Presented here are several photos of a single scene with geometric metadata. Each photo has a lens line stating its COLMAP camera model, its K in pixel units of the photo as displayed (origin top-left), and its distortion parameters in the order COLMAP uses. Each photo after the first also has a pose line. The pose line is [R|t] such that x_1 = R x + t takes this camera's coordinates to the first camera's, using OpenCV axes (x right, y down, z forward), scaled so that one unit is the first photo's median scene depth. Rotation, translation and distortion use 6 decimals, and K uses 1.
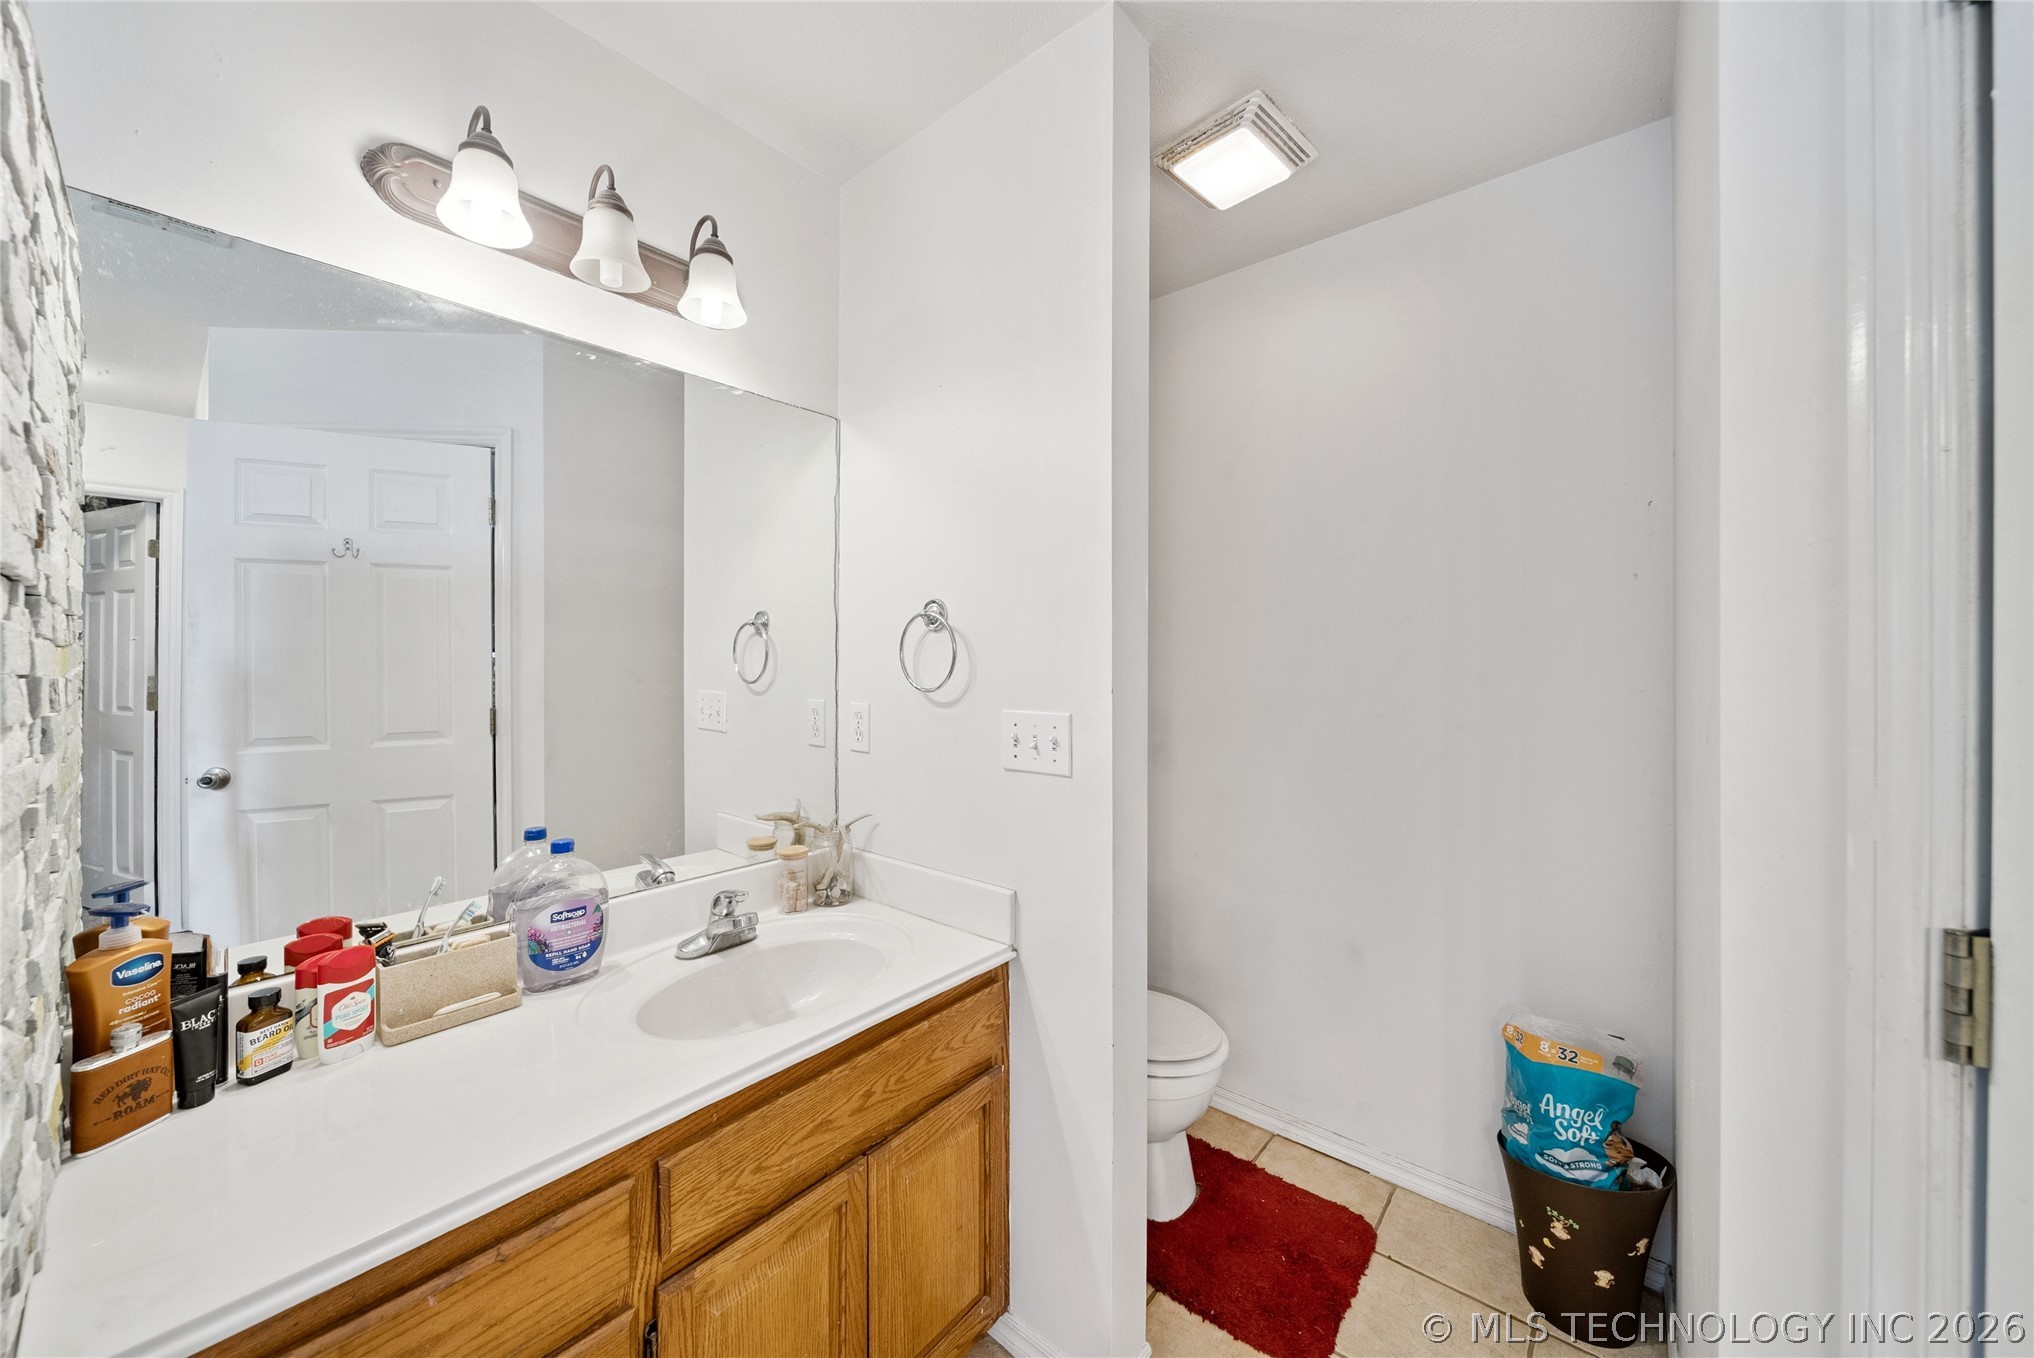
lens RADIAL K [[714.1, 0, 1017.5], [0, 714.1, 668.1], [0, 0, 1]] dist [0.000040, -0.000132]
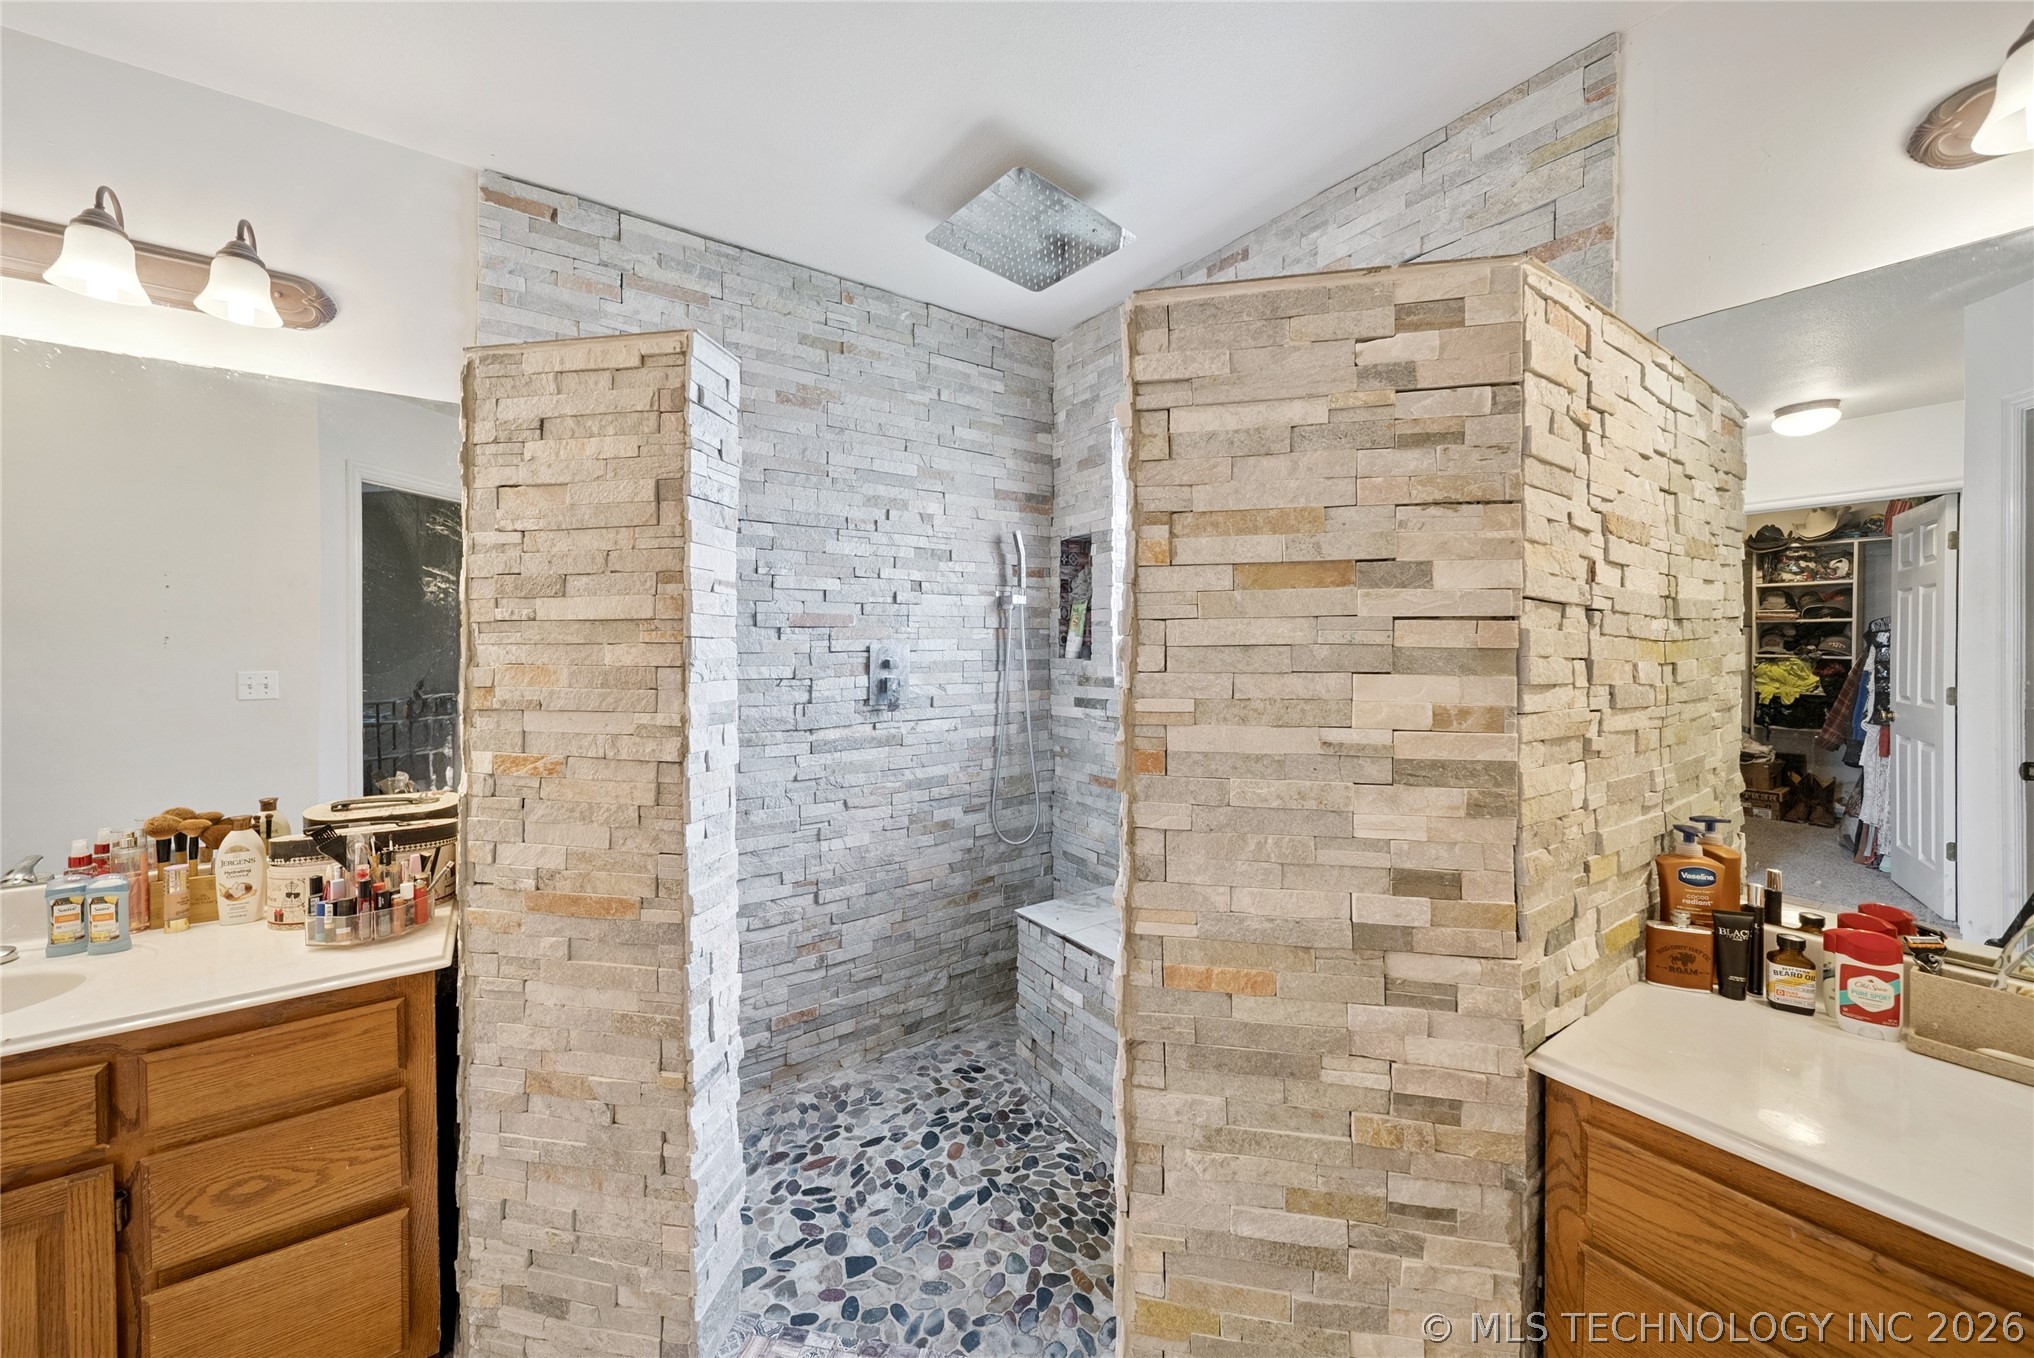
lens RADIAL K [[729.9, 0, 1019.1], [0, 729.9, 657.6], [0, 0, 1]] dist [0.002153, -0.002609]
pose [[-0.268701, 0.004835, -0.963212, 0.410802], [-0.011098, 0.999905, 0.008115, 0.004239], [0.963160, 0.012871, -0.268622, 0.101844]]
